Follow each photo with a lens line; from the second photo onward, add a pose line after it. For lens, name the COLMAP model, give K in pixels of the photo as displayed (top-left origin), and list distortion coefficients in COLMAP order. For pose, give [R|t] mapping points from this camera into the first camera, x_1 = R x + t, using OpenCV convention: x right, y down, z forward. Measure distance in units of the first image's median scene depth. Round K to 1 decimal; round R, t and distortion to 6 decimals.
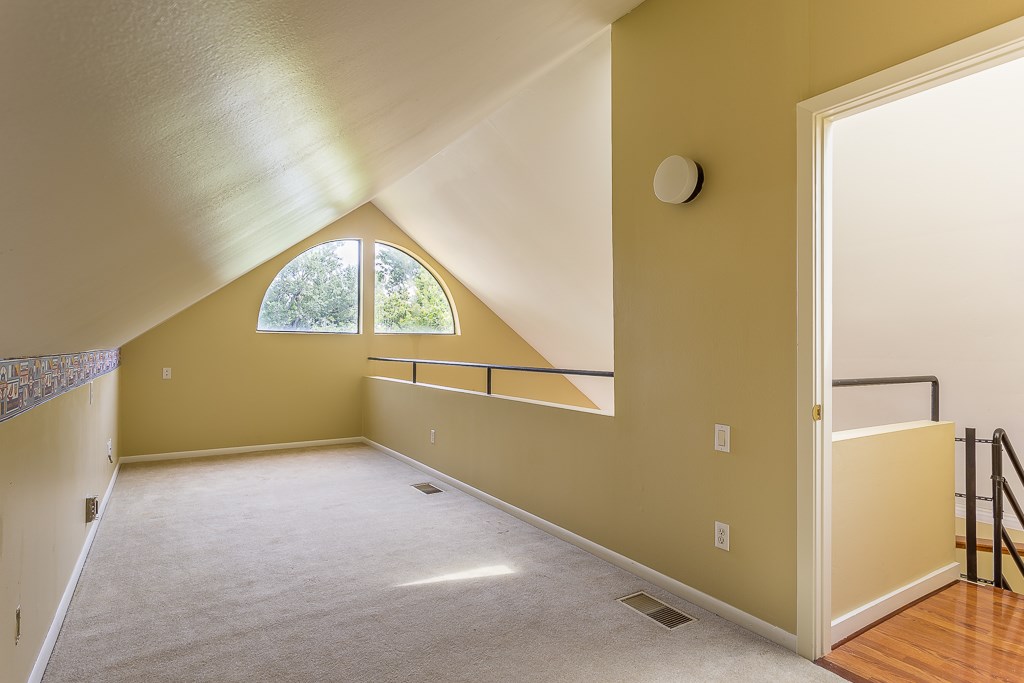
lens RADIAL K [[534.7, 0, 511.4], [0, 534.7, 350.0], [0, 0, 1]] dist [-0.024558, 0.000369]
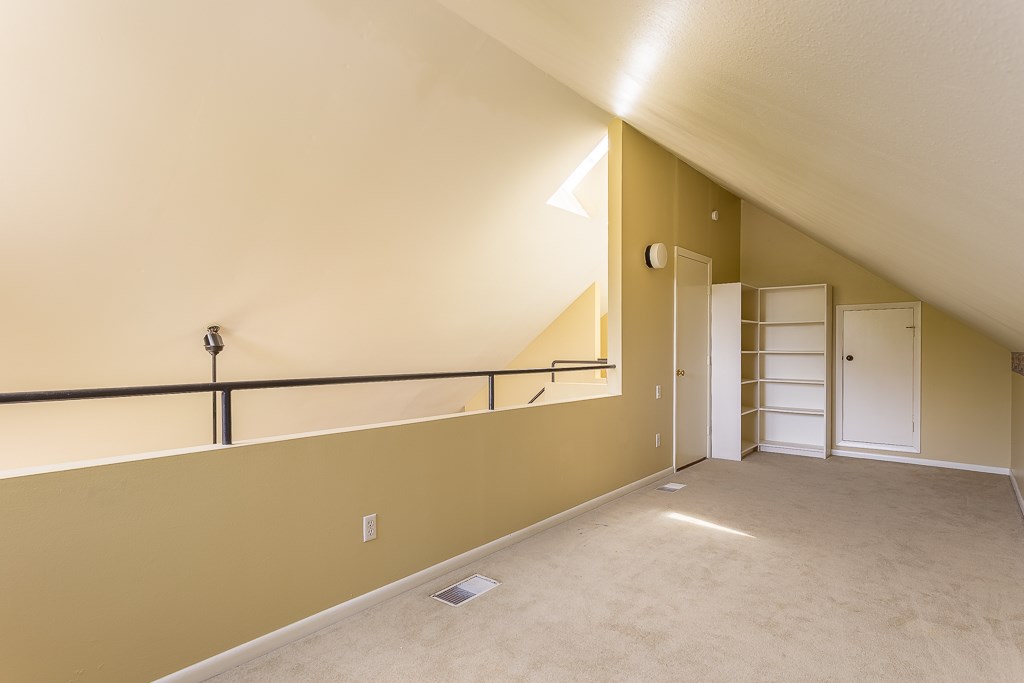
lens RADIAL K [[534.7, 0, 511.4], [0, 534.7, 350.0], [0, 0, 1]] dist [-0.024558, 0.000369]
pose [[-0.313569, -0.006977, 0.949540, -0.942643], [0.000844, 0.999971, 0.007626, -0.008798], [-0.949565, 0.003192, -0.313554, 1.488307]]
